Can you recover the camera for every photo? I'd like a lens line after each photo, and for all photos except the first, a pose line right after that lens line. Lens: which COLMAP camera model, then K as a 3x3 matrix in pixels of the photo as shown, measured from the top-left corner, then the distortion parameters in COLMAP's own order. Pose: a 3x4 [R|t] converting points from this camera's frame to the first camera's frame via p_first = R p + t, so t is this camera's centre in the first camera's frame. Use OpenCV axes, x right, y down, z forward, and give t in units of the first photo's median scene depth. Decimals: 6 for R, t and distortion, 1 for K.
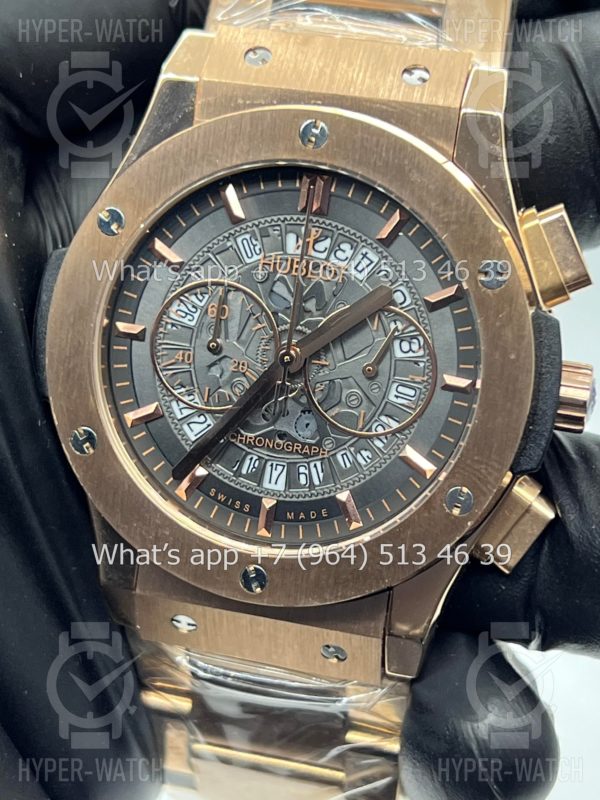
lens RADIAL K [[1868.4, 0, 300.6], [0, 1868.4, 407.3], [0, 0, 1]] dist [0.209773, 0.000000]
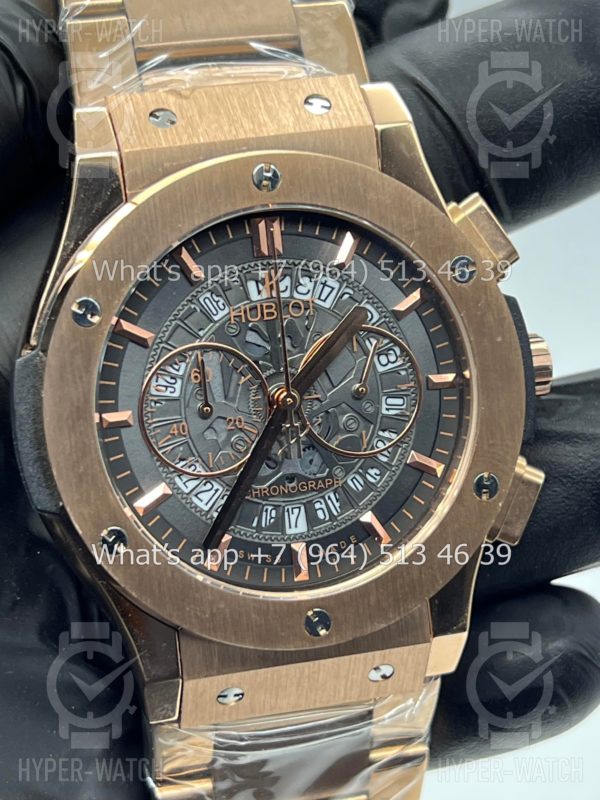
lens RADIAL K [[1868.4, 0, 300.8], [0, 1868.4, 400.9], [0, 0, 1]] dist [0.209773, 0.000000]
pose [[0.868881, -0.261100, 0.420562, -0.418483], [0.275718, 0.960862, 0.026903, -0.050638], [-0.411126, 0.092581, 0.906865, 0.087649]]
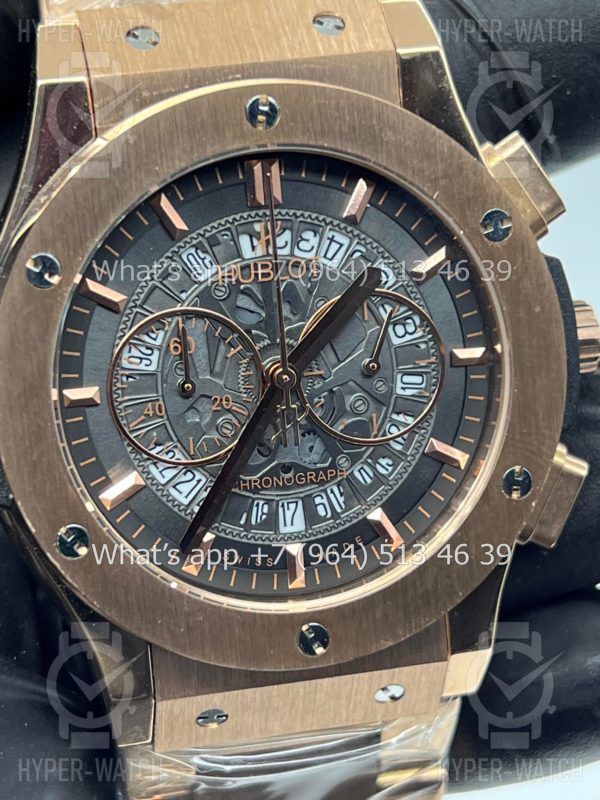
lens RADIAL K [[1868.4, 0, 297.7], [0, 1868.4, 405.7], [0, 0, 1]] dist [0.209773, 0.000000]
pose [[0.889207, -0.262340, 0.374818, -0.319763], [0.256324, 0.964279, 0.066815, -0.068541], [-0.378957, 0.036662, 0.924688, 0.211559]]
